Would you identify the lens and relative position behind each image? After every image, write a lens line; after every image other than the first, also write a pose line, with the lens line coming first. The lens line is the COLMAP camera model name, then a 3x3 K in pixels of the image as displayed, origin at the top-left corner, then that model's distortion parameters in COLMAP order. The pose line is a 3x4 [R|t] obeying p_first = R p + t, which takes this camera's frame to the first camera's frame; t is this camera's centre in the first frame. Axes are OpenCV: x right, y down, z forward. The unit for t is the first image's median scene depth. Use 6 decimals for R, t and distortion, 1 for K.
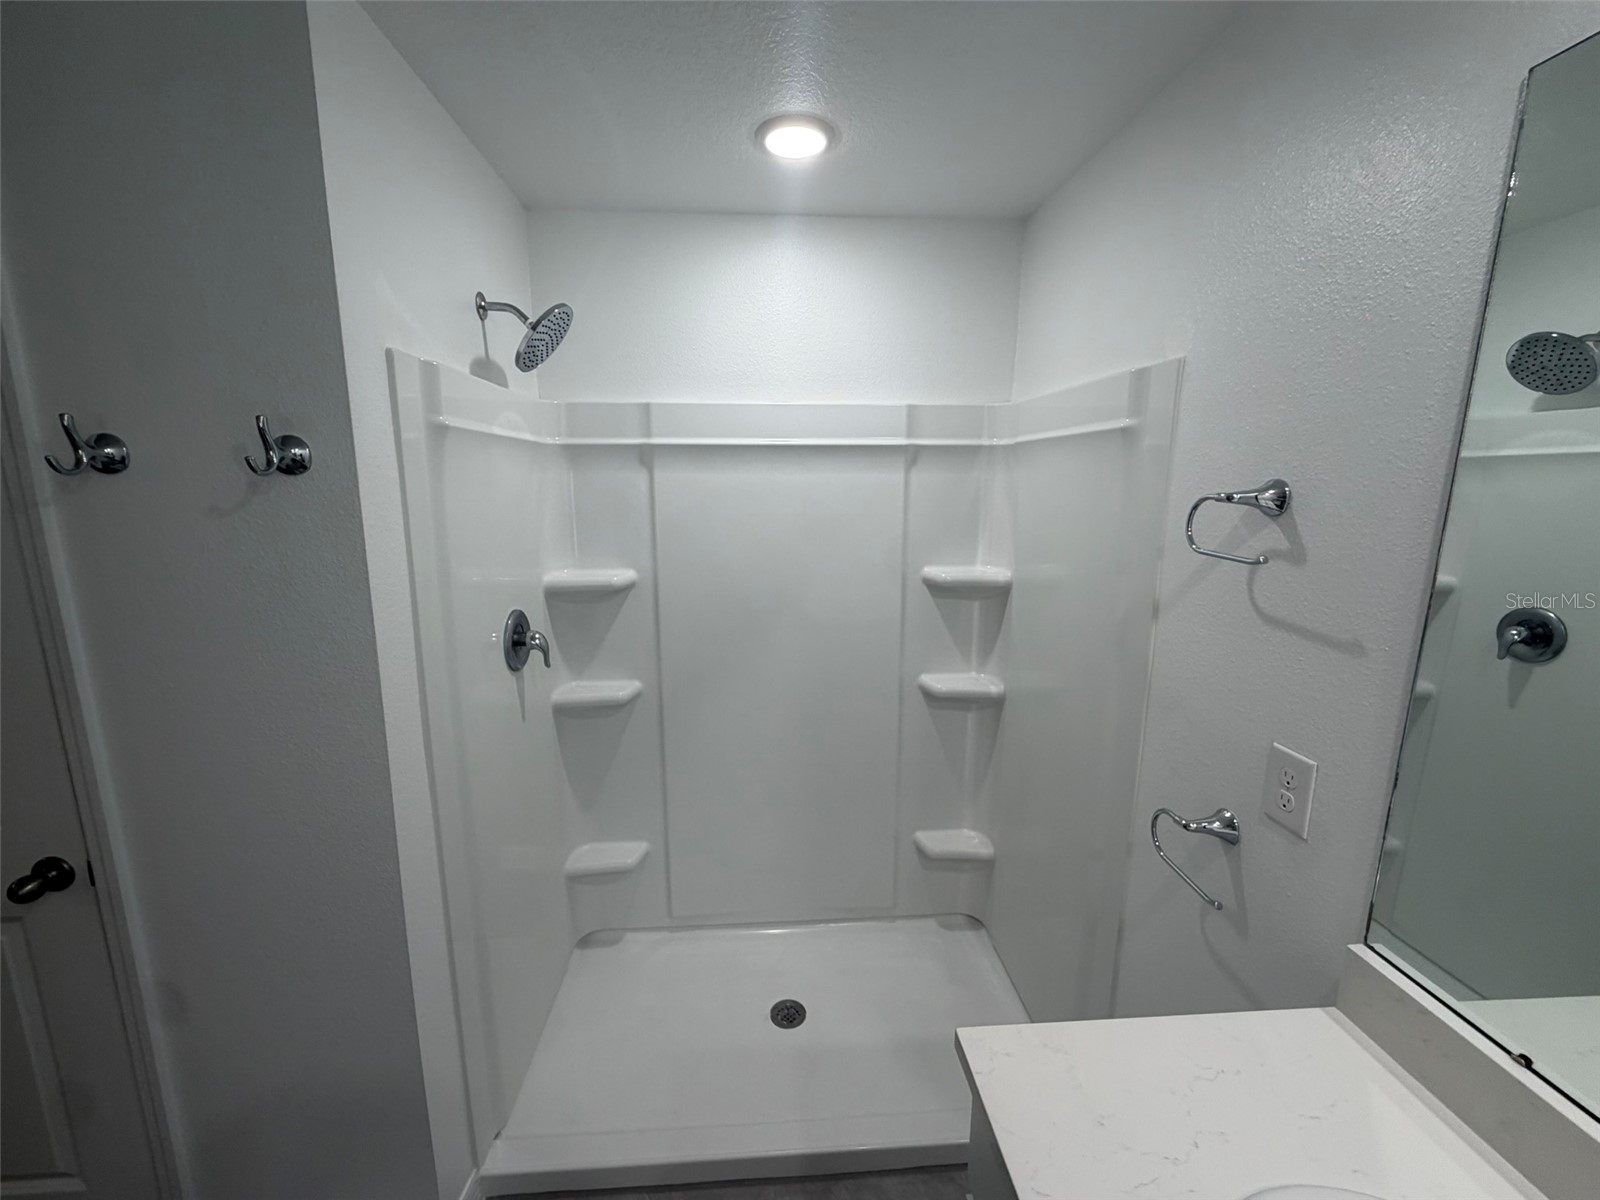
lens RADIAL K [[638.5, 0, 797.4], [0, 638.5, 598.5], [0, 0, 1]] dist [-0.000357, -0.000208]
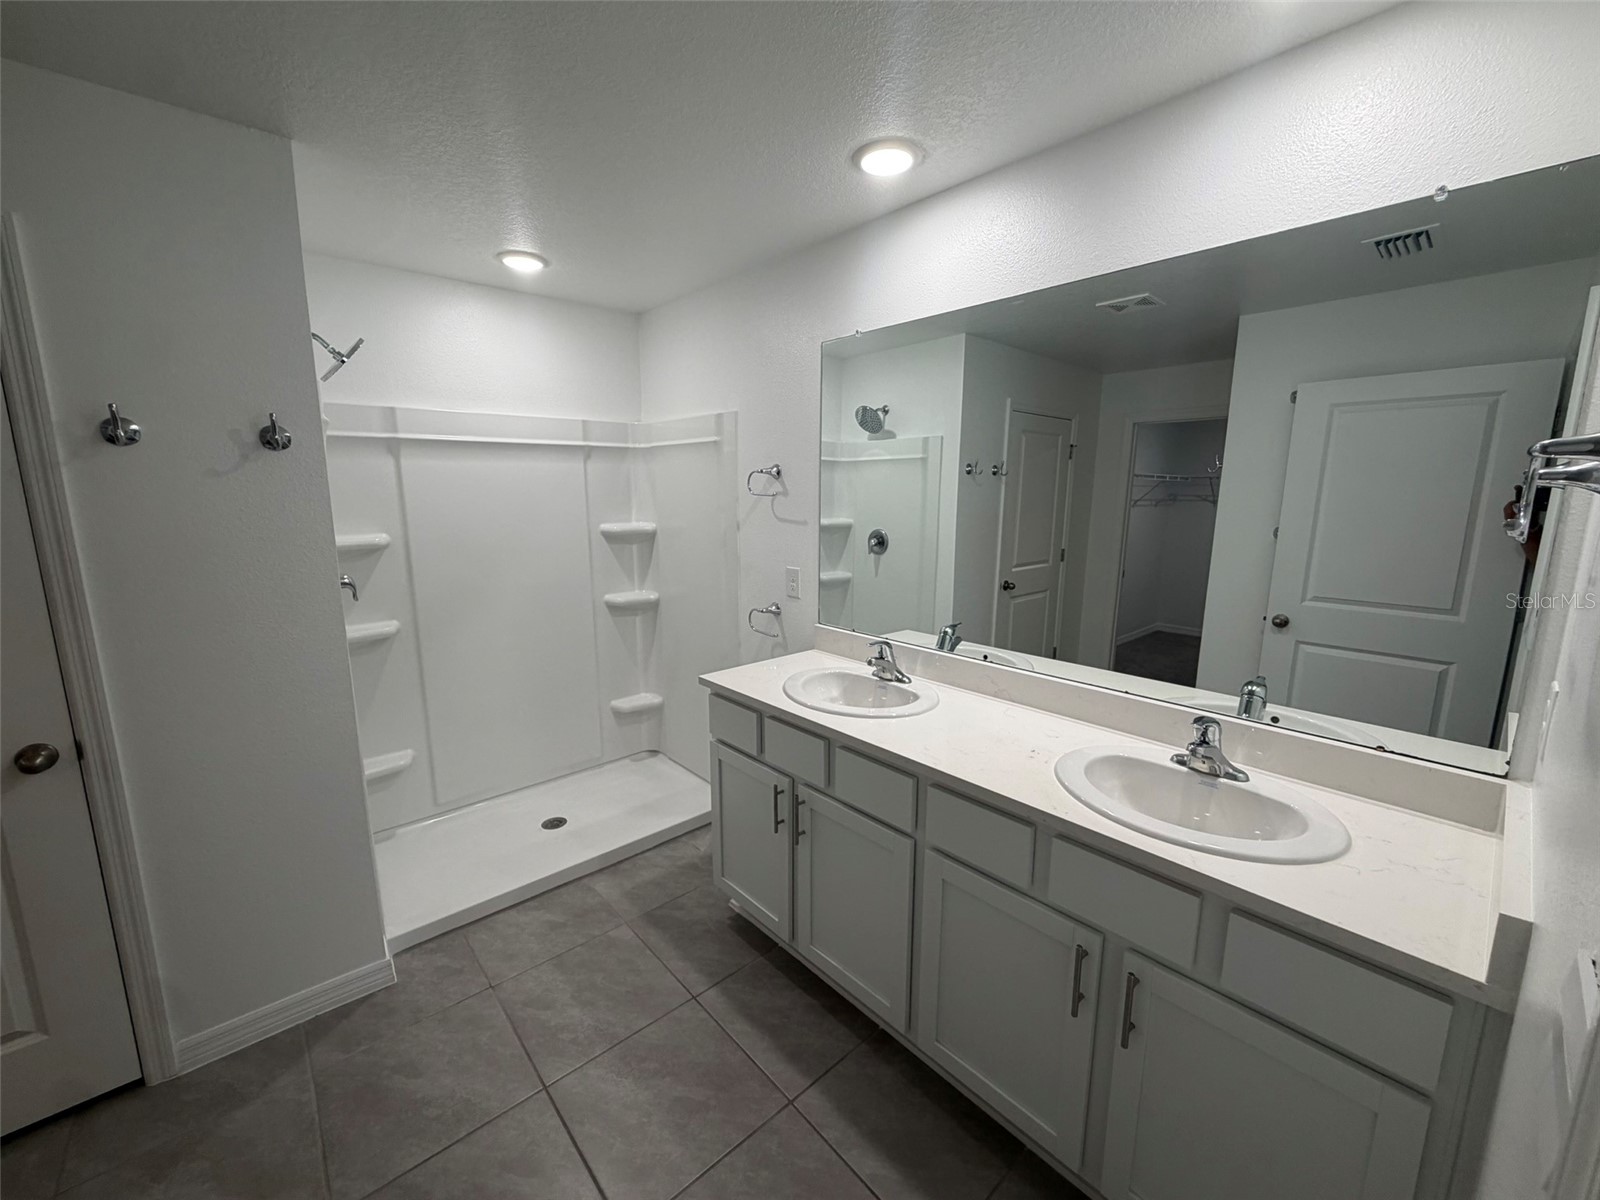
lens RADIAL K [[638.5, 0, 797.4], [0, 638.5, 598.5], [0, 0, 1]] dist [-0.000357, -0.000208]
pose [[0.788302, -0.108872, 0.605579, -0.415423], [0.112798, 0.993112, 0.031711, 0.145222], [-0.604860, 0.043310, 0.795153, -0.558794]]
